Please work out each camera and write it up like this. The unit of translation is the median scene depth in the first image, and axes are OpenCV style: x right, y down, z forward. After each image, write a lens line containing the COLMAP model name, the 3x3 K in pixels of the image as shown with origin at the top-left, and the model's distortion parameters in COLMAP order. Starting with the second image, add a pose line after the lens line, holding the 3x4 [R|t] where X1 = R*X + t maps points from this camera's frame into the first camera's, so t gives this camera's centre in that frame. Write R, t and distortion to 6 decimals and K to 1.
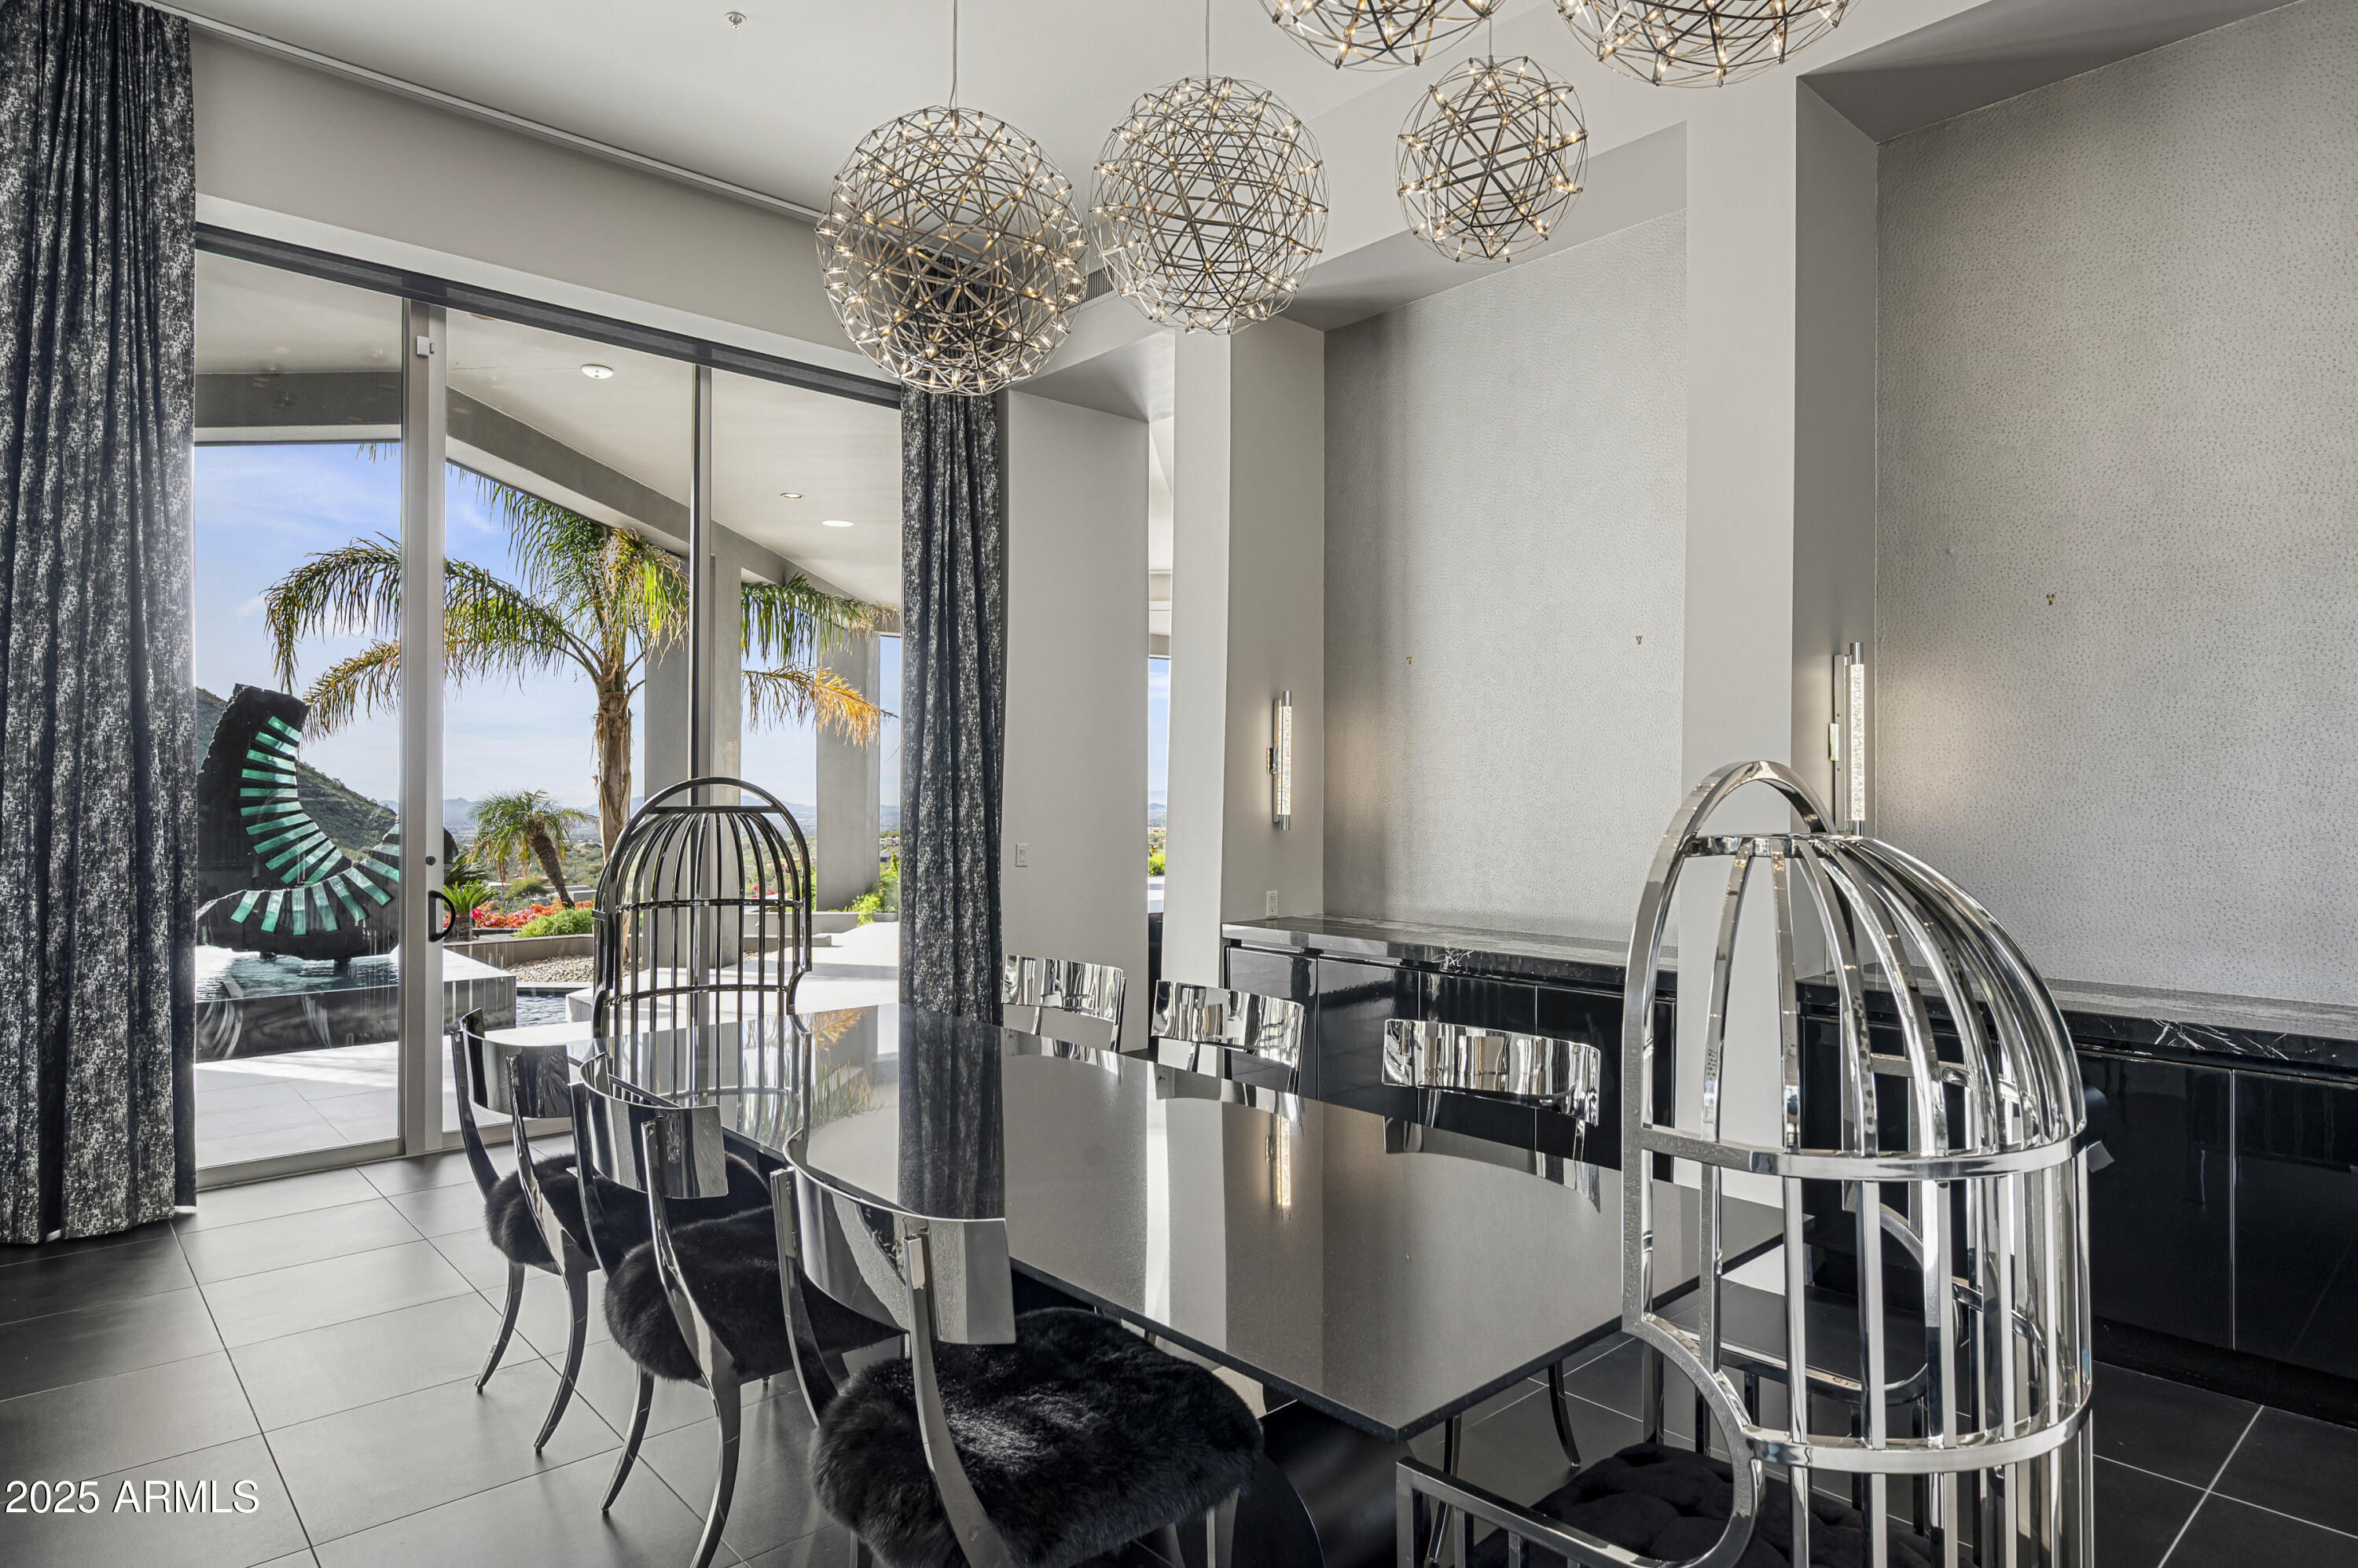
lens RADIAL K [[1320.8, 0, 1179.0], [0, 1320.8, 784.0], [0, 0, 1]] dist [-0.004339, -0.000372]
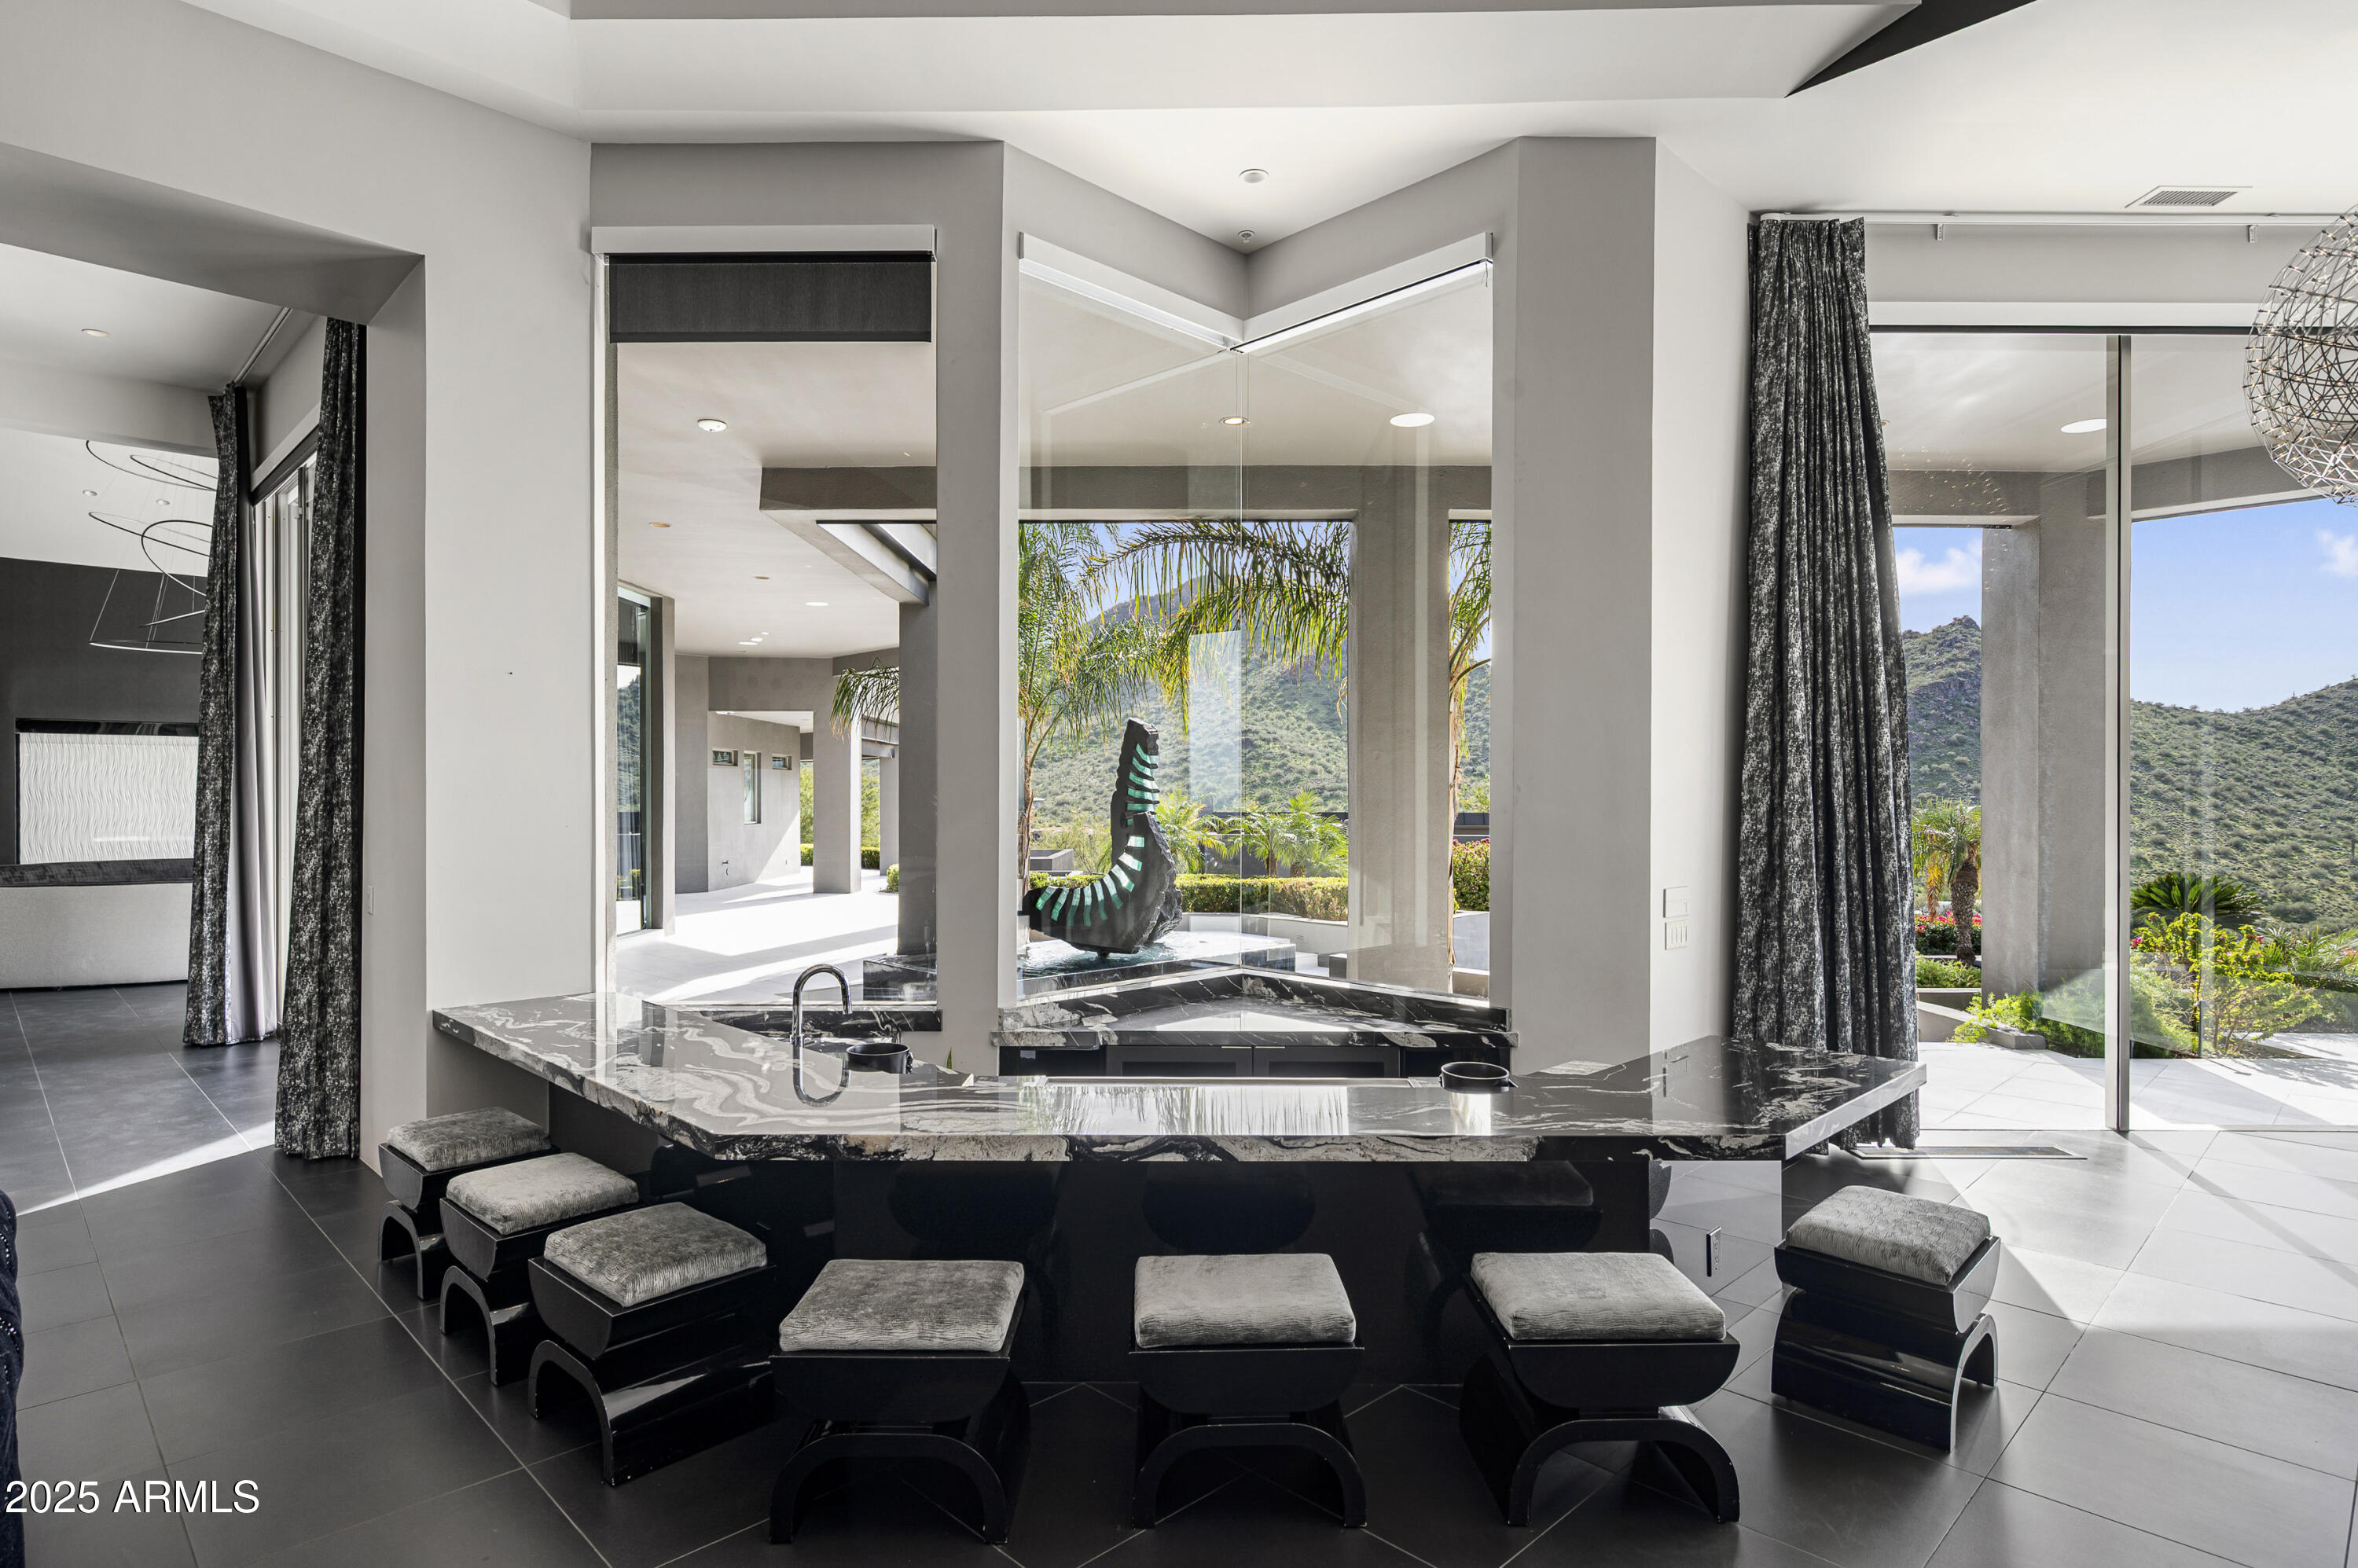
lens RADIAL K [[1245.5, 0, 1172.9], [0, 1245.5, 796.2], [0, 0, 1]] dist [0.002429, -0.000226]
pose [[0.041551, -0.000400, -0.999136, 1.013830], [0.009123, 0.999958, -0.000021, -0.007944], [0.999095, -0.009114, 0.041553, 2.260787]]
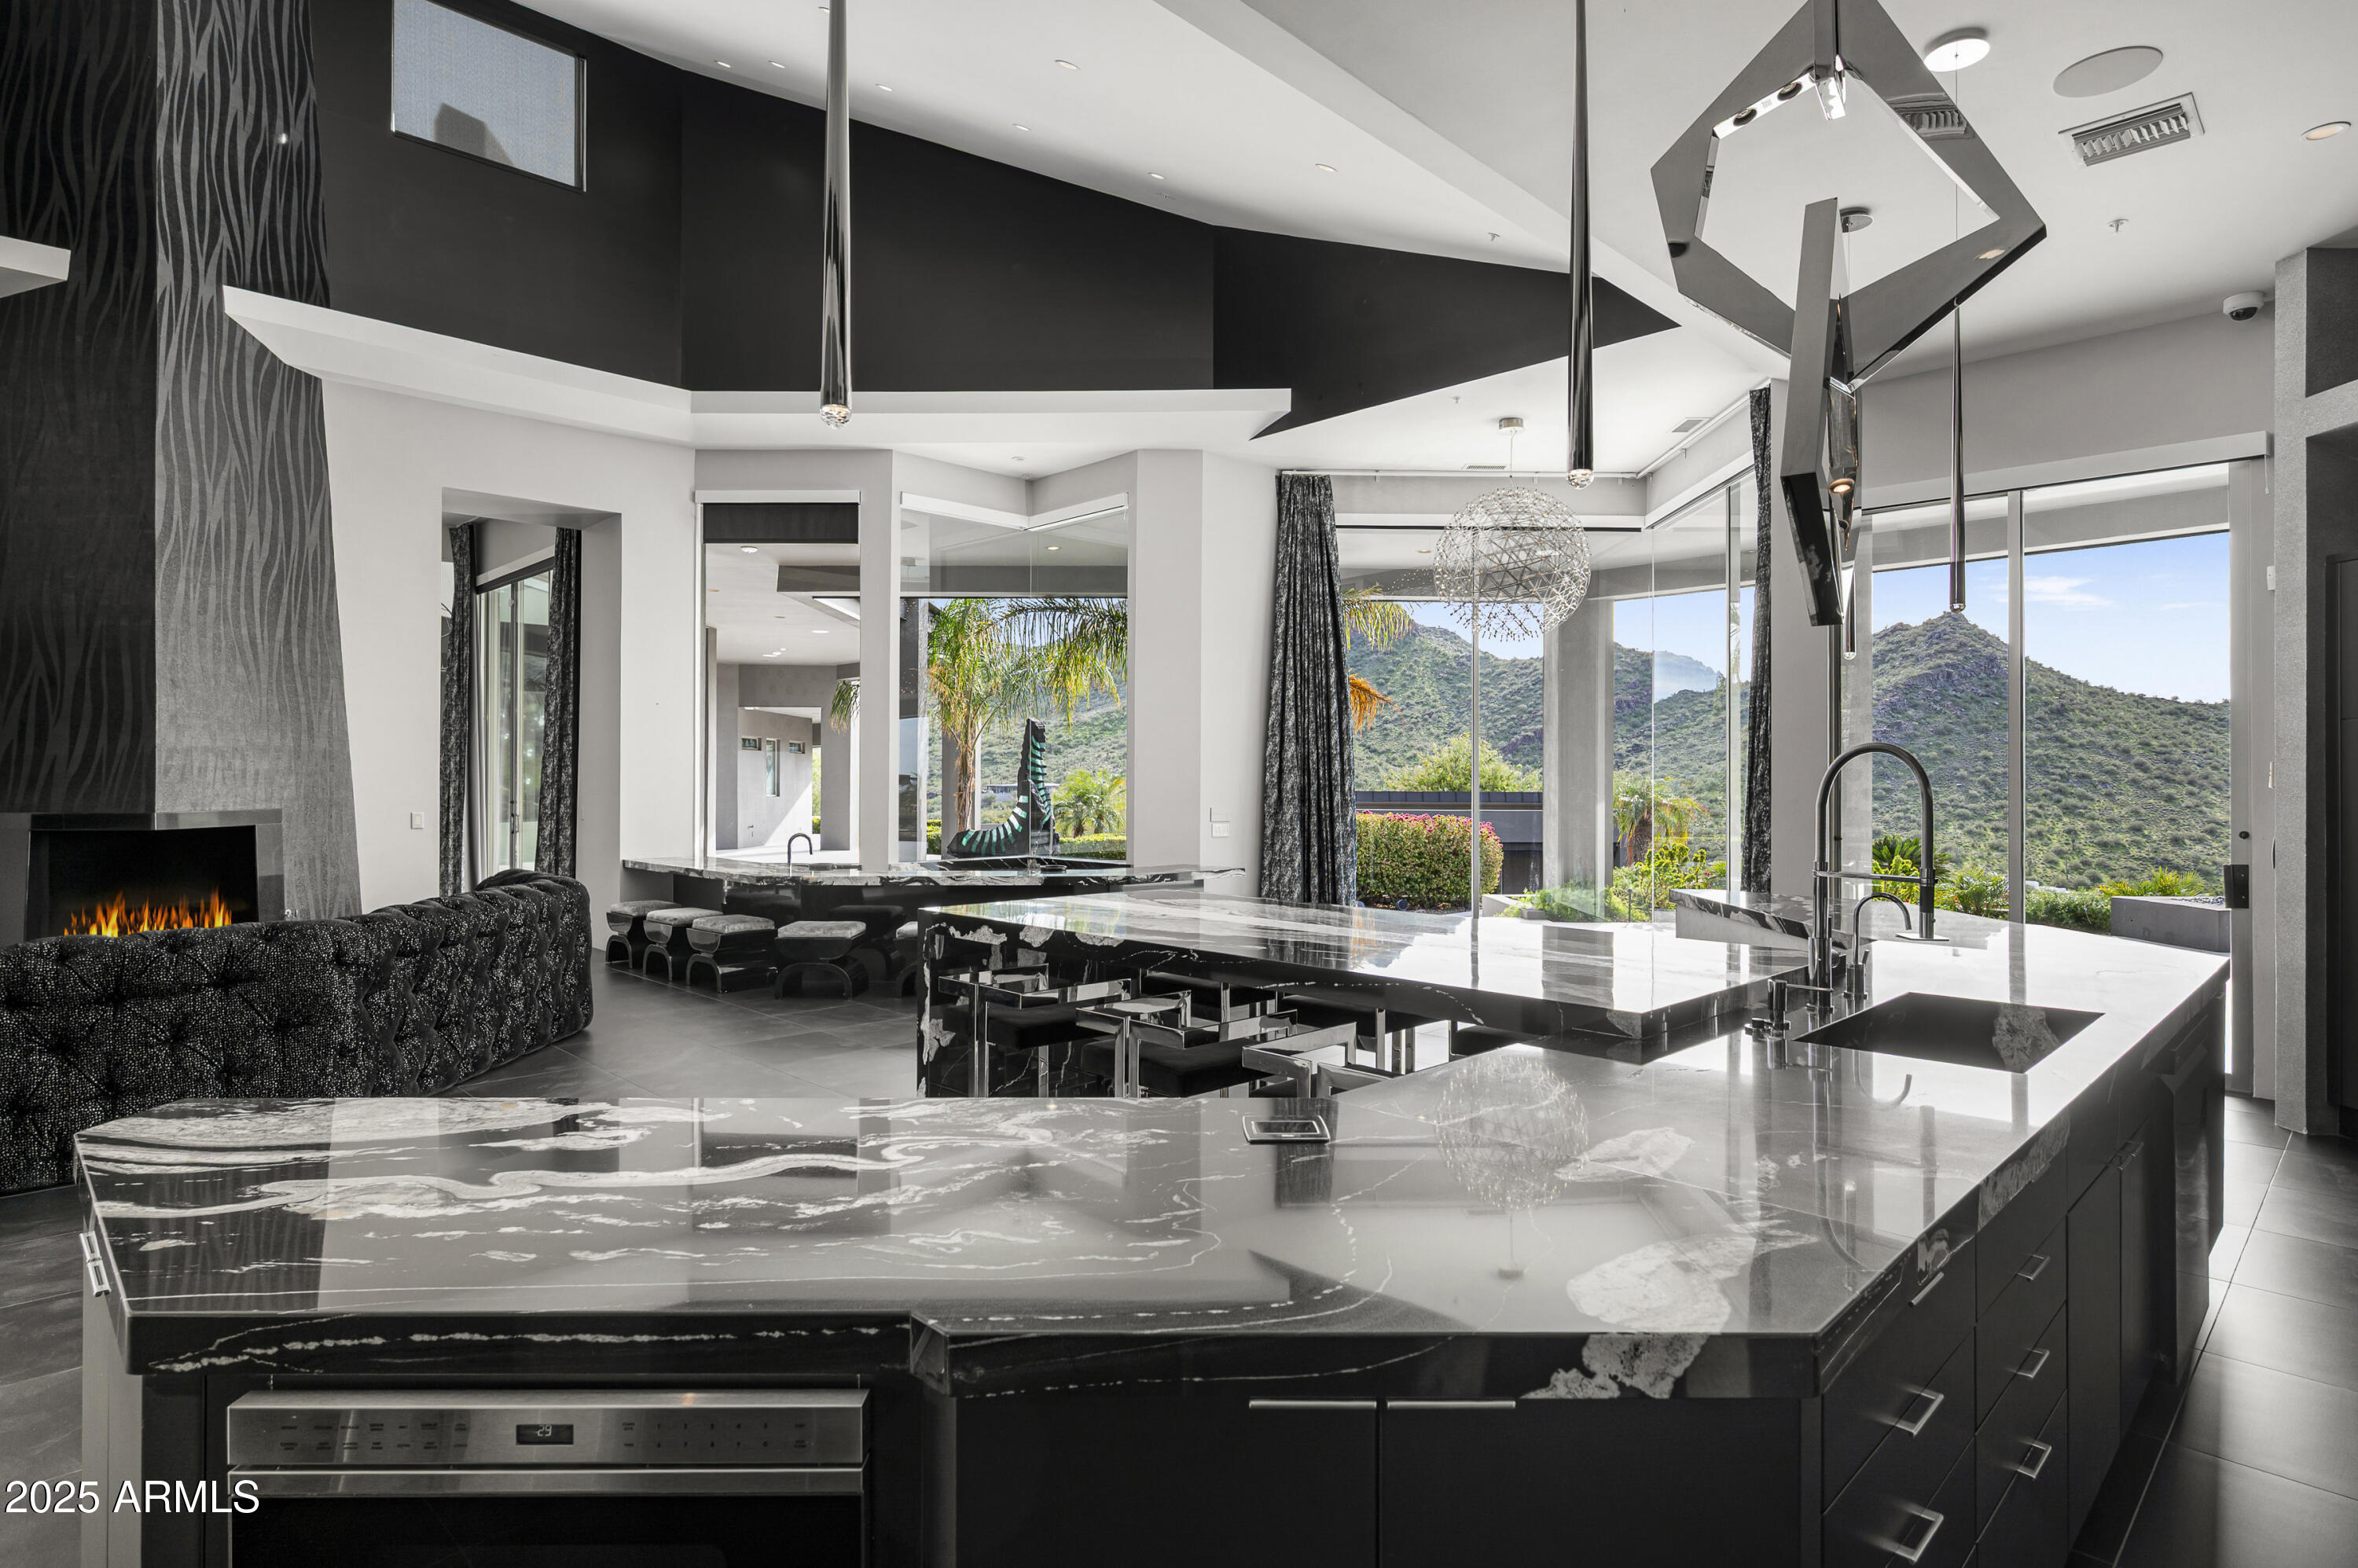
lens RADIAL K [[1222.8, 0, 1191.5], [0, 1222.8, 770.2], [0, 0, 1]] dist [-0.001270, 0.000786]
pose [[0.044640, -0.010323, -0.998950, 2.198709], [0.007027, 0.999925, -0.010019, 0.032436], [0.998978, -0.006573, 0.044709, 2.613510]]
